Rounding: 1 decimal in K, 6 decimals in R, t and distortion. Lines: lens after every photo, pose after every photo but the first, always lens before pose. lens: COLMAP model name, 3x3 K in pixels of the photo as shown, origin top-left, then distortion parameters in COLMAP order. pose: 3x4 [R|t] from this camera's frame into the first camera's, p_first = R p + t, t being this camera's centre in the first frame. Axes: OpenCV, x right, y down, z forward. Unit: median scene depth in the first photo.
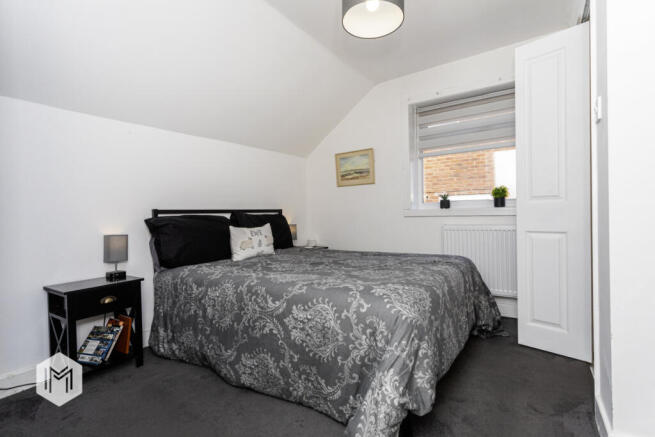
lens RADIAL K [[304.4, 0, 326.6], [0, 304.4, 215.9], [0, 0, 1]] dist [0.003379, 0.000280]
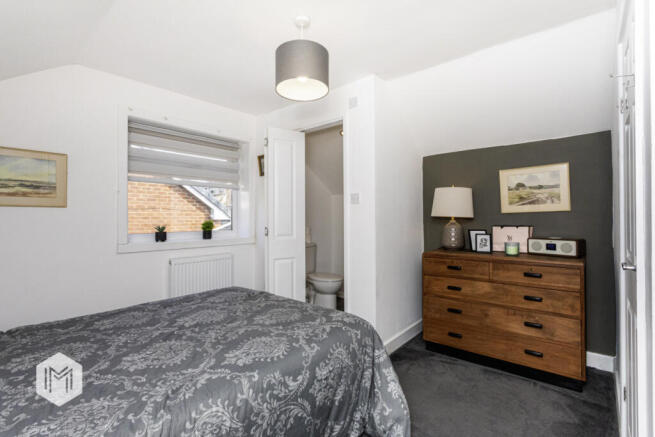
lens RADIAL K [[304.4, 0, 325.6], [0, 304.4, 217.6], [0, 0, 1]] dist [0.003379, 0.000280]
pose [[0.124222, 0.030801, 0.991776, -0.910121], [0.009682, 0.999433, -0.032251, -0.117802], [-0.992207, 0.013609, 0.123853, 0.742129]]
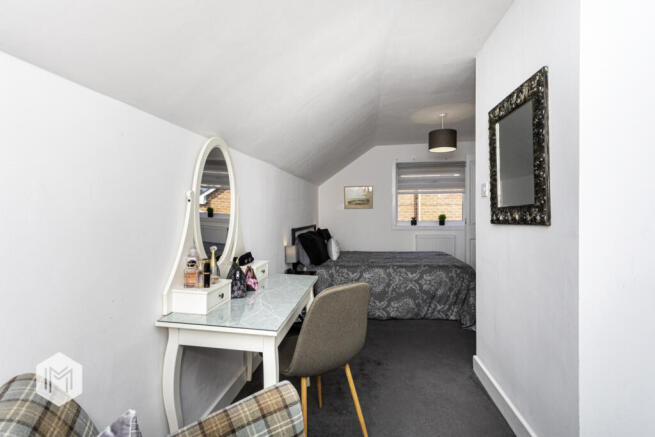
lens RADIAL K [[304.4, 0, 327.9], [0, 304.4, 216.8], [0, 0, 1]] dist [0.003379, 0.000280]
pose [[0.899808, 0.013402, 0.436079, -1.537561], [-0.009762, 0.999896, -0.010586, -0.094053], [-0.436176, 0.005268, 0.899846, -0.650925]]
